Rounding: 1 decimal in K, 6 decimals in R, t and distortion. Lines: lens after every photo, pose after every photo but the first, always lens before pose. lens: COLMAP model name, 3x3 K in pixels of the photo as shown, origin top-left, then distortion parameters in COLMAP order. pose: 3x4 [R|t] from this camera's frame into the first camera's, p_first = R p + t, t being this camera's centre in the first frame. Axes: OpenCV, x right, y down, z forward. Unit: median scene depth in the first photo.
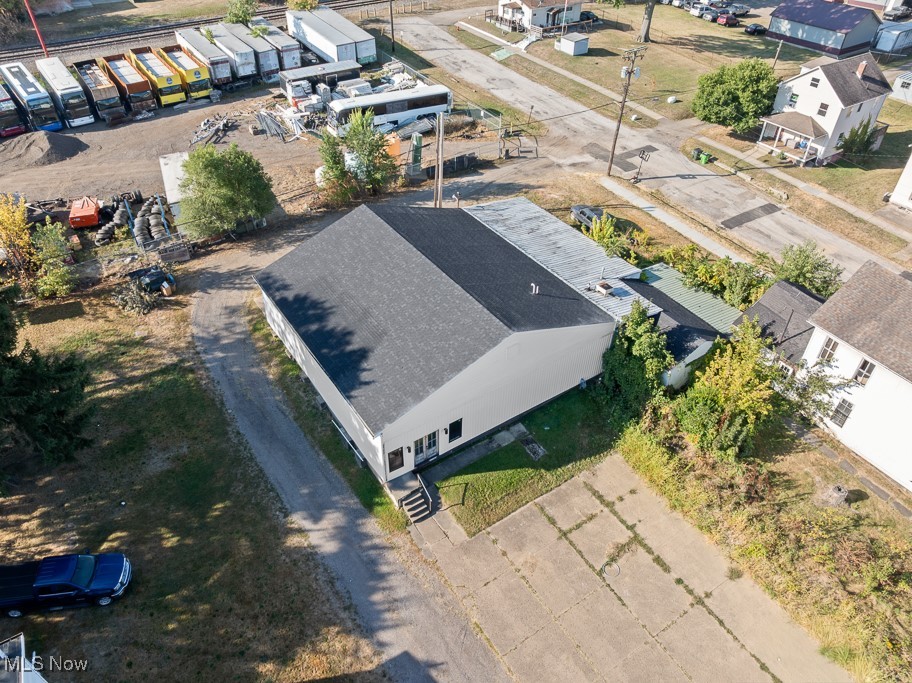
lens RADIAL K [[643.6, 0, 455.6], [0, 643.6, 338.1], [0, 0, 1]] dist [-0.058733, 0.034169]
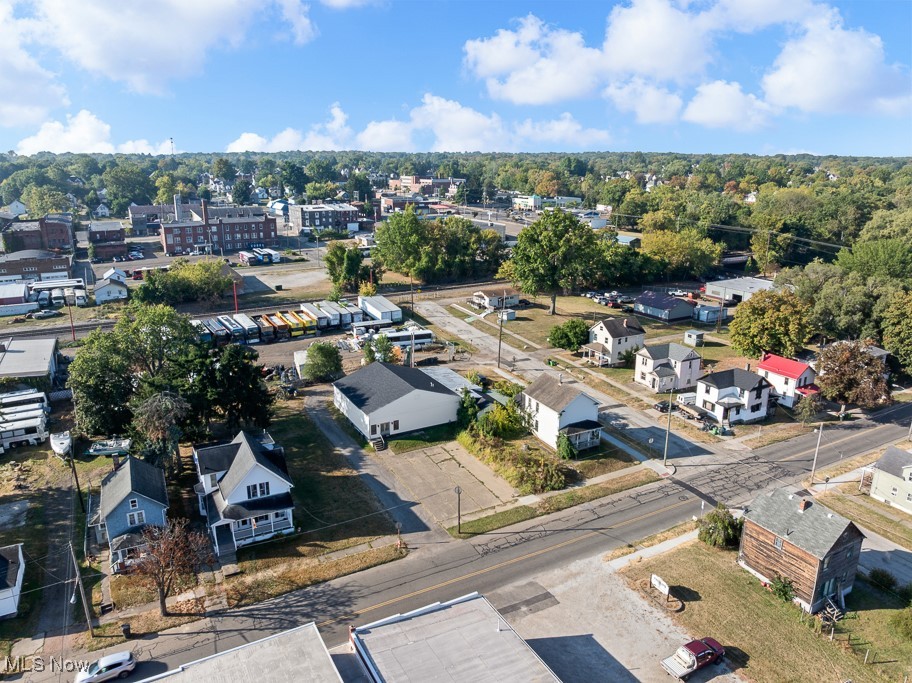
lens RADIAL K [[637.1, 0, 456.0], [0, 637.1, 341.5], [0, 0, 1]] dist [-0.028226, -0.002691]
pose [[0.995759, 0.020111, -0.089772, 0.359490], [-0.054722, 0.913890, -0.402257, 0.651560], [0.073952, 0.405463, 0.911115, -1.201791]]
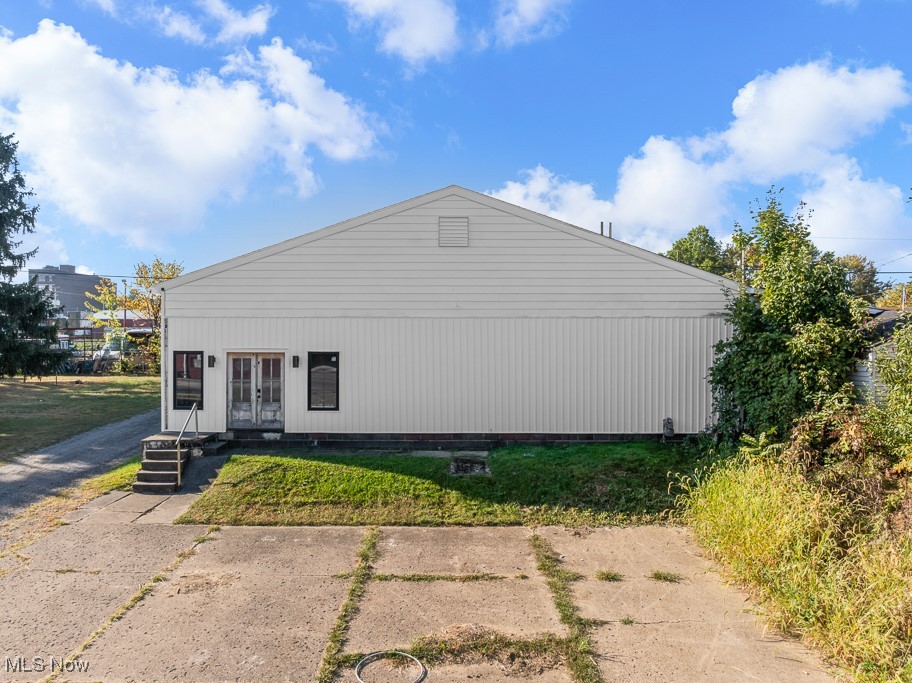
lens RADIAL K [[648.7, 0, 456.0], [0, 648.7, 341.5], [0, 0, 1]] dist [-0.050246, 0.004750]
pose [[0.834457, 0.001084, -0.551073, 0.254045], [-0.351960, 0.770519, -0.531437, 0.245983], [0.424036, 0.637416, 0.643346, 0.491379]]
